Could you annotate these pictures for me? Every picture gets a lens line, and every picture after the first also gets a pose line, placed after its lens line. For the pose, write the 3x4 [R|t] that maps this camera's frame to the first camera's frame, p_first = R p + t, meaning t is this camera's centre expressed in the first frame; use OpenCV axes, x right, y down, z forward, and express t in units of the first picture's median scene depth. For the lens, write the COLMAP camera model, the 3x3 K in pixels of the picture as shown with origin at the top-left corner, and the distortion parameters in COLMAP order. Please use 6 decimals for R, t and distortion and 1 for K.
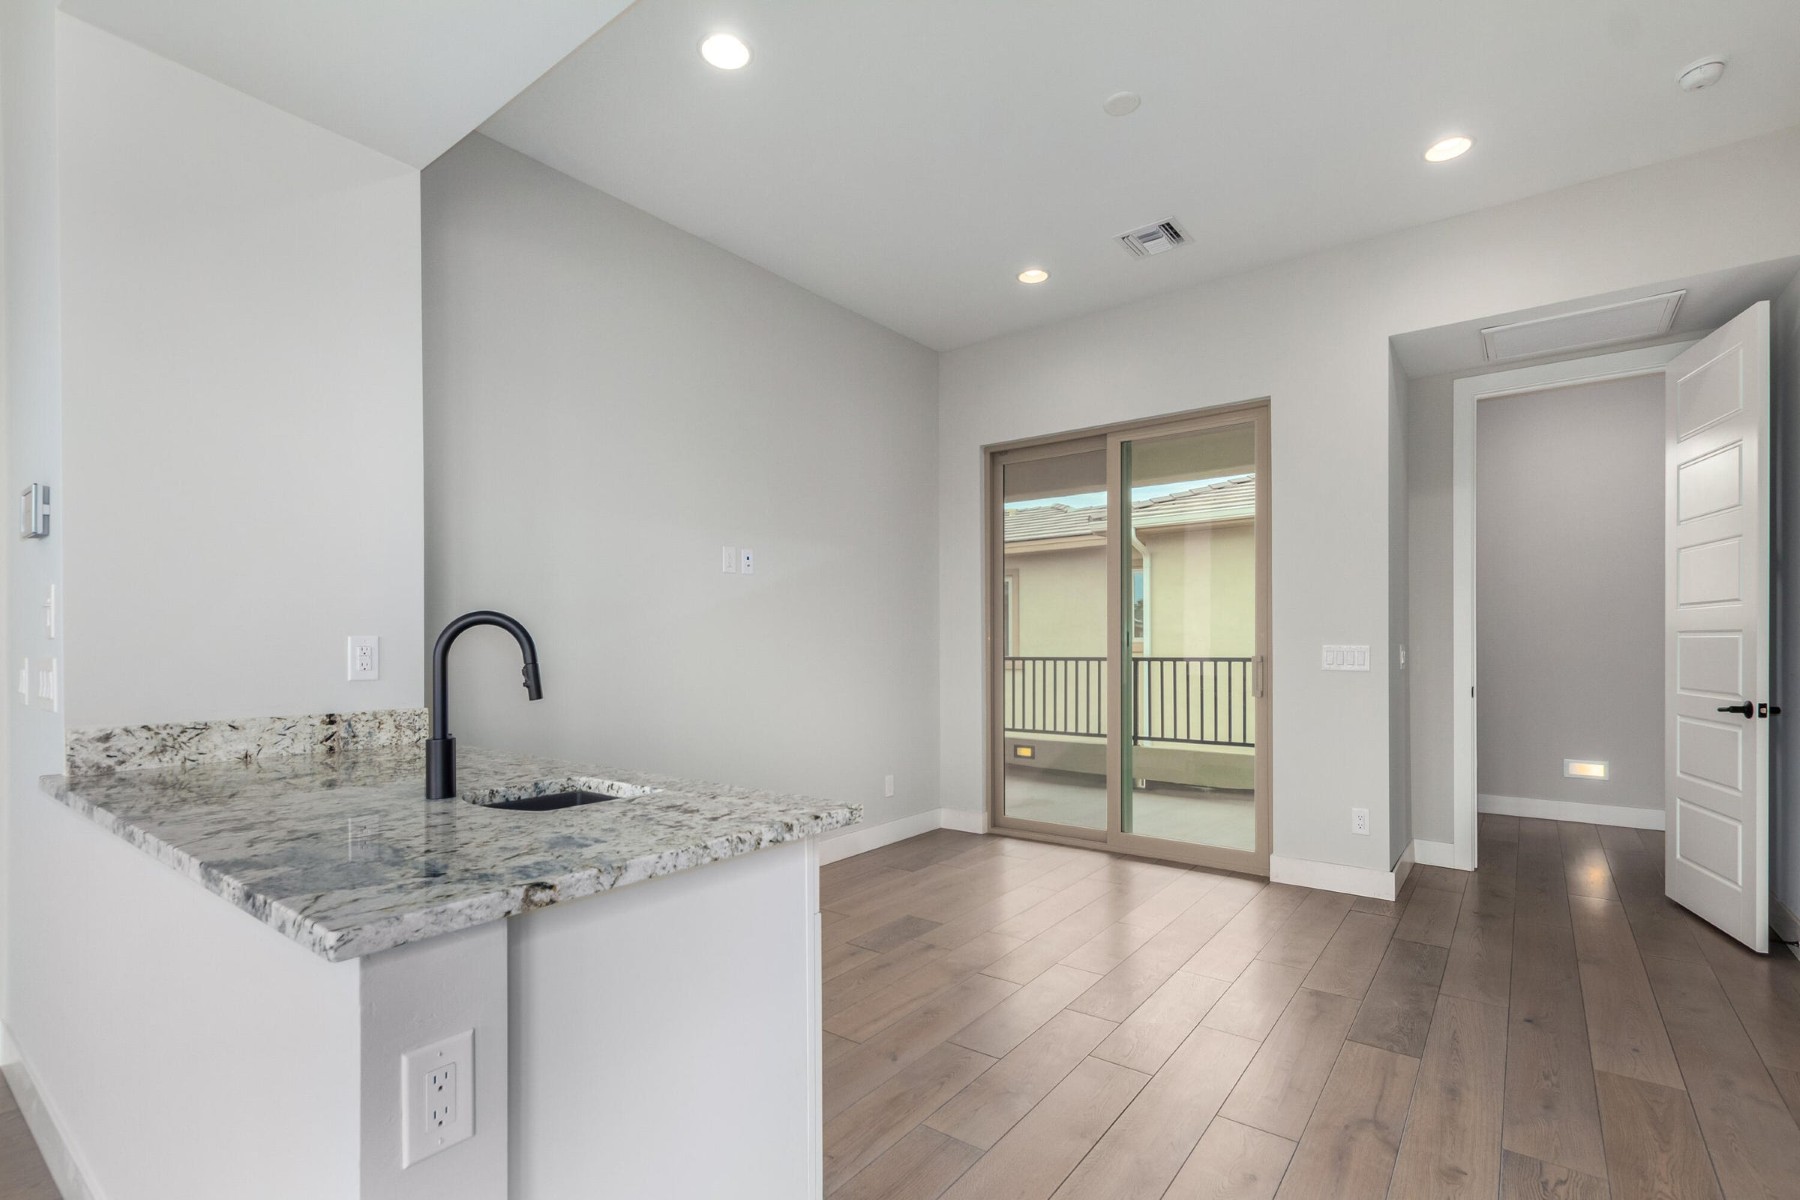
lens RADIAL K [[831.8, 0, 866.9], [0, 831.8, 646.8], [0, 0, 1]] dist [0.003344, -0.003296]
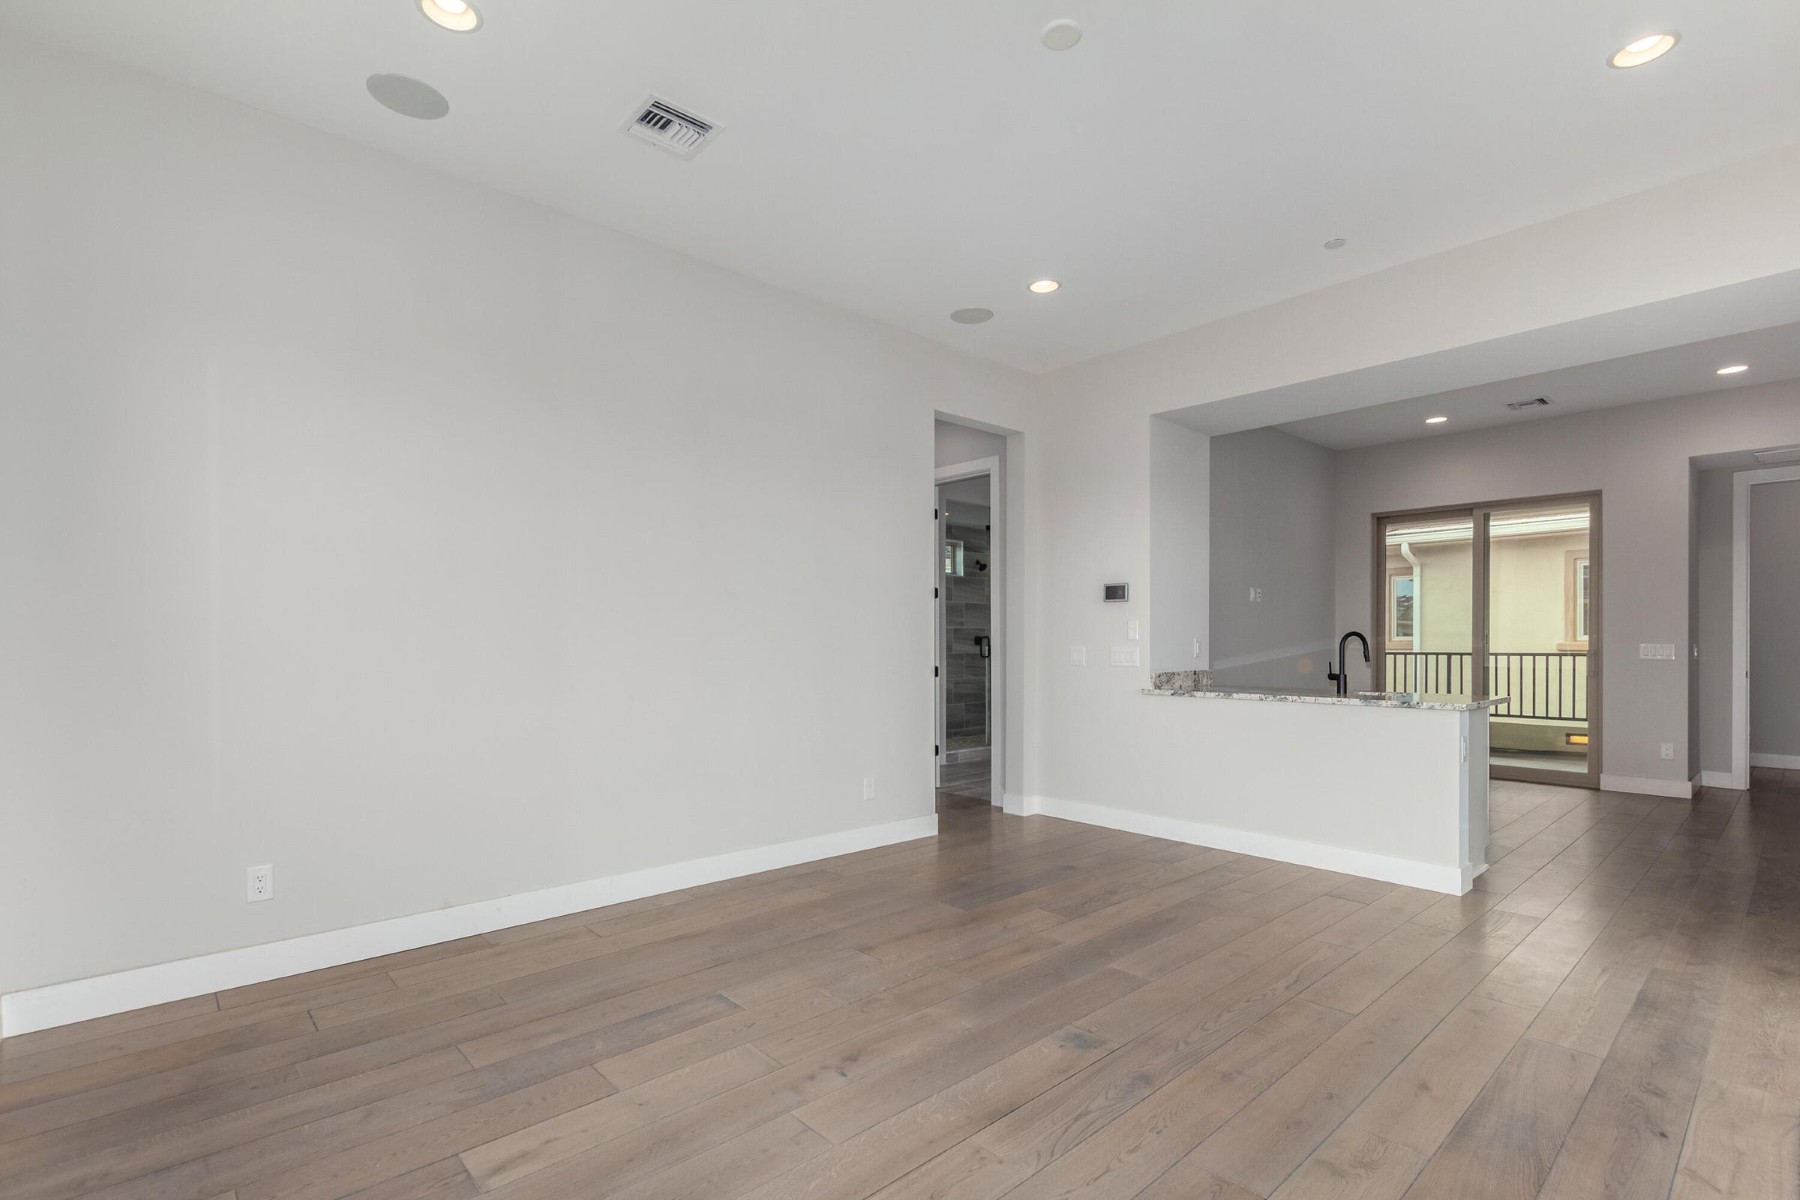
lens RADIAL K [[831.8, 0, 867.5], [0, 831.8, 641.8], [0, 0, 1]] dist [0.003344, -0.003296]
pose [[0.983640, 0.005458, -0.180062, -0.598345], [-0.005499, 0.999985, 0.000273, 0.000500], [0.180061, 0.000722, 0.983655, -0.809854]]
